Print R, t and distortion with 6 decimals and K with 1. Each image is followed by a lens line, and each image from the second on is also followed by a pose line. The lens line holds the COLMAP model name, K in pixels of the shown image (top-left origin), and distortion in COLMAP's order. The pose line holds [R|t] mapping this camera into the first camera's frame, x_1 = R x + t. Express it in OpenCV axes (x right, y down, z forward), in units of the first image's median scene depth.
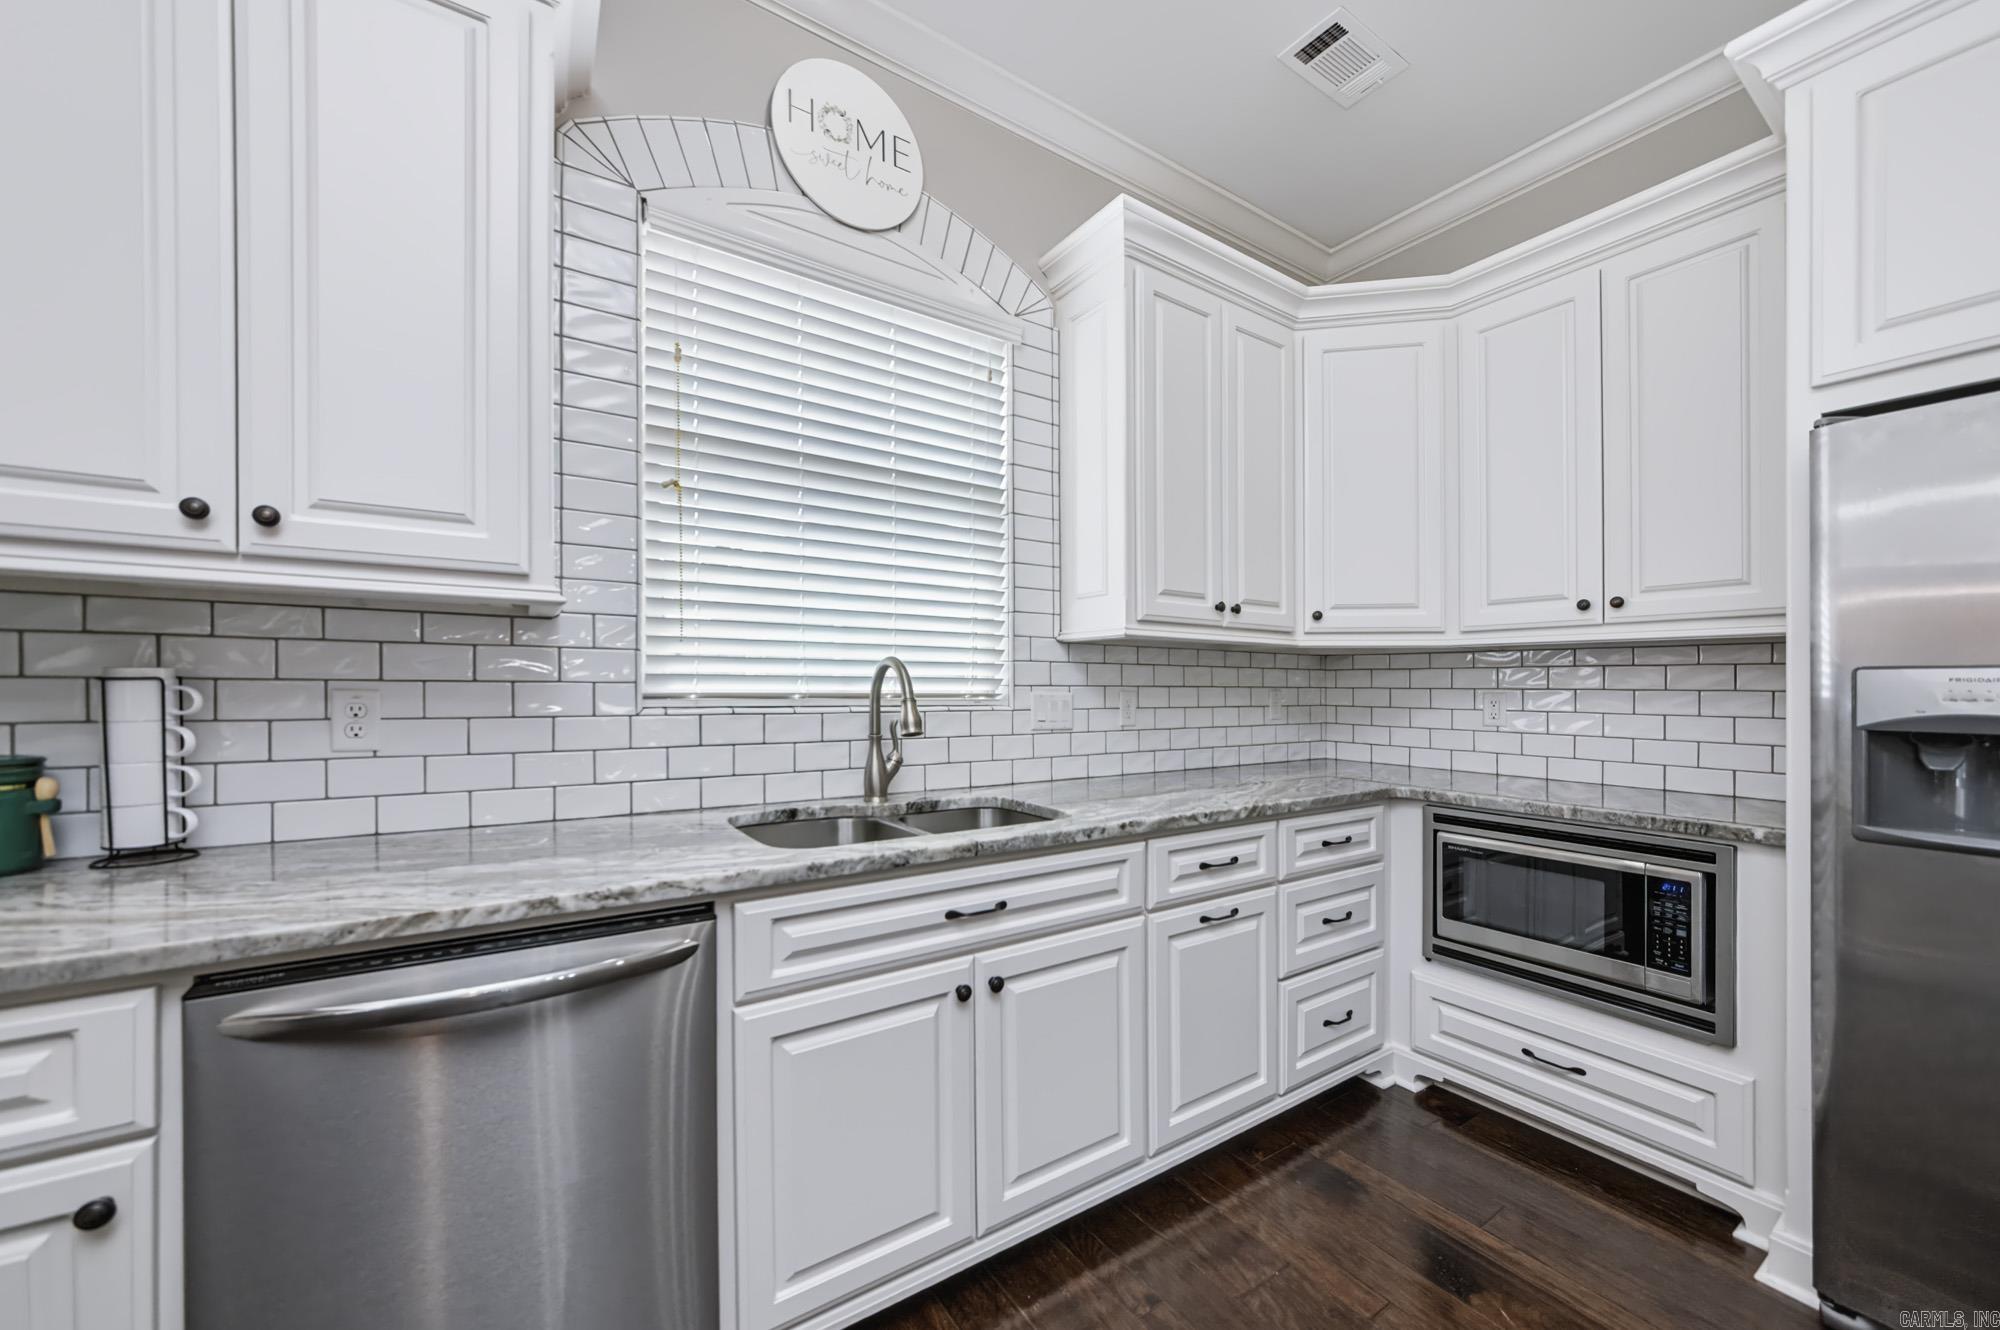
lens RADIAL K [[736.9, 0, 989.5], [0, 736.9, 686.5], [0, 0, 1]] dist [0.000074, -0.000164]
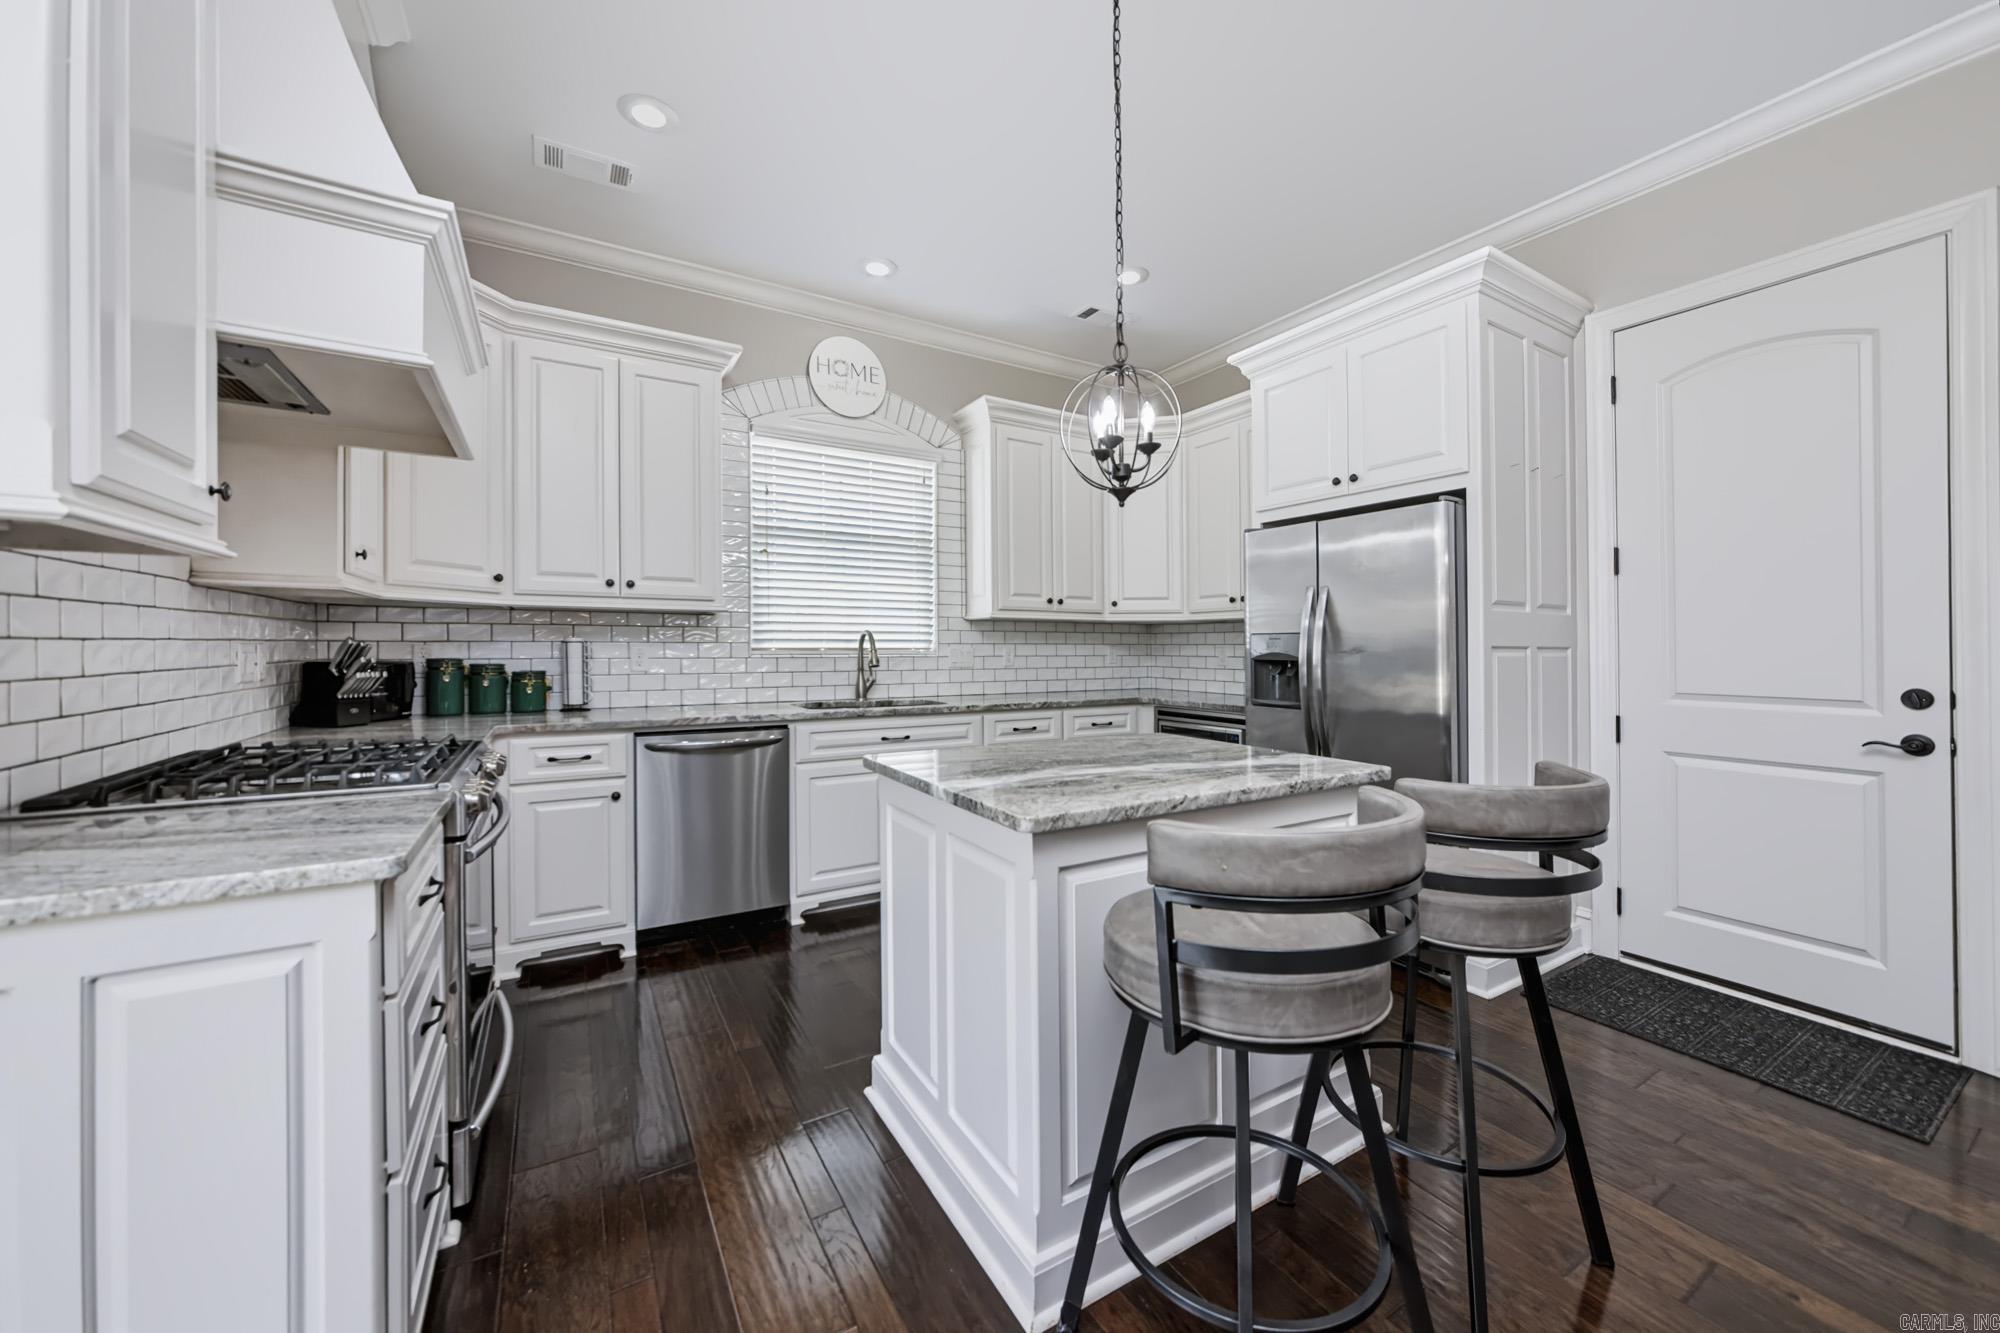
lens RADIAL K [[736.9, 0, 1008.5], [0, 736.9, 644.5], [0, 0, 1]] dist [0.000074, -0.000164]
pose [[0.999547, -0.005285, -0.029622, 0.300112], [0.005154, 0.999977, -0.004505, 0.011421], [0.029645, 0.004350, 0.999551, -0.980884]]
